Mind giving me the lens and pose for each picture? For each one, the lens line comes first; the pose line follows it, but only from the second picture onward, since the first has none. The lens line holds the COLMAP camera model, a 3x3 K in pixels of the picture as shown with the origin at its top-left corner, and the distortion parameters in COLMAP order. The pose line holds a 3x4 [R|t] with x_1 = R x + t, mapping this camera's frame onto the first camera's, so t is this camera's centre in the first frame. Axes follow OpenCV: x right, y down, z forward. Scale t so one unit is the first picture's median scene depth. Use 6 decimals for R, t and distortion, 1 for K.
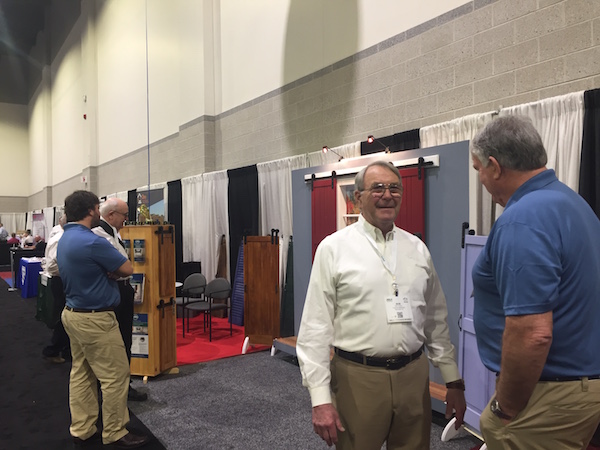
lens RADIAL K [[504.9, 0, 300.2], [0, 504.9, 225.9], [0, 0, 1]] dist [0.041844, -0.029078]
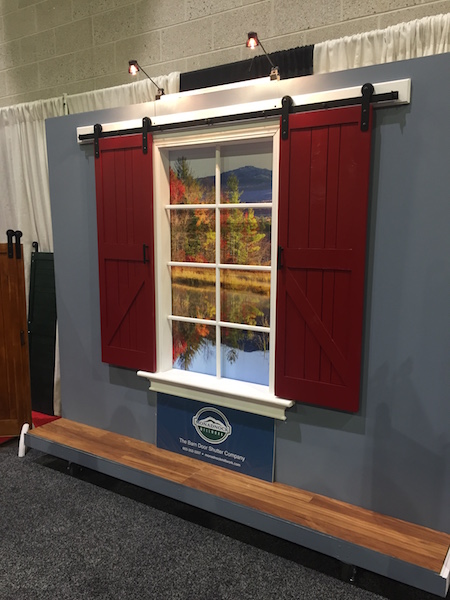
lens RADIAL K [[504.9, 0, 224.3], [0, 504.9, 300.7], [0, 0, 1]] dist [0.041844, -0.029078]
pose [[0.913757, -0.048043, 0.403411, -0.079088], [-0.008451, 0.990520, 0.137105, 0.004702], [-0.406174, -0.128690, 0.904689, 0.474375]]
